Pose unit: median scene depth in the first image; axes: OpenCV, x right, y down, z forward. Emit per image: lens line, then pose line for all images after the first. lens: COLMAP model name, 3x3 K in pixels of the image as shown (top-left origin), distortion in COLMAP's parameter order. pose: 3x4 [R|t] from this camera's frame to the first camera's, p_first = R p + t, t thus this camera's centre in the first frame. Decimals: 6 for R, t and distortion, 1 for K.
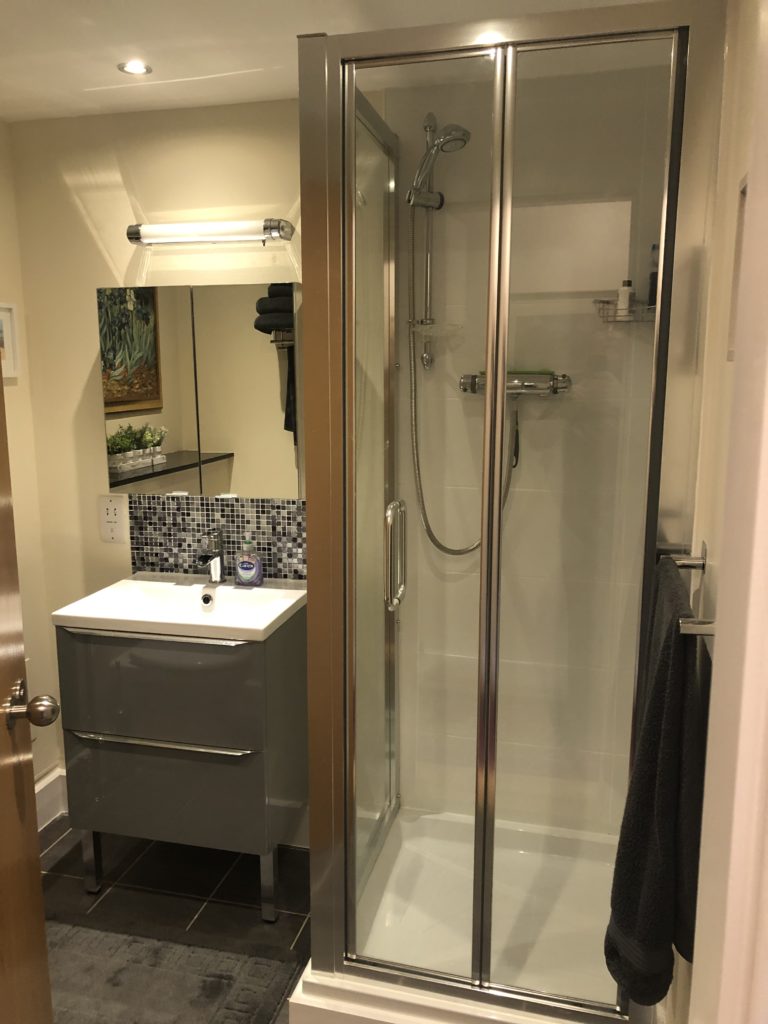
lens RADIAL K [[858.4, 0, 384.0], [0, 858.4, 512.0], [0, 0, 1]] dist [0.008626, 0.006193]
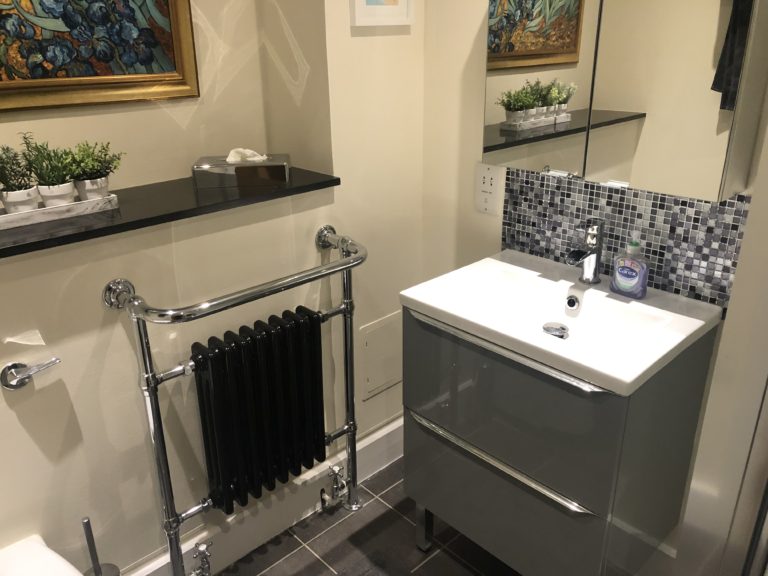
lens RADIAL K [[643.8, 0, 384.0], [0, 643.8, 288.0], [0, 0, 1]] dist [0.008626, 0.006193]
pose [[0.847102, 0.193192, -0.495071, -0.048511], [-0.081276, 0.967719, 0.238566, -0.045754], [0.525179, -0.161852, 0.835458, 0.353474]]
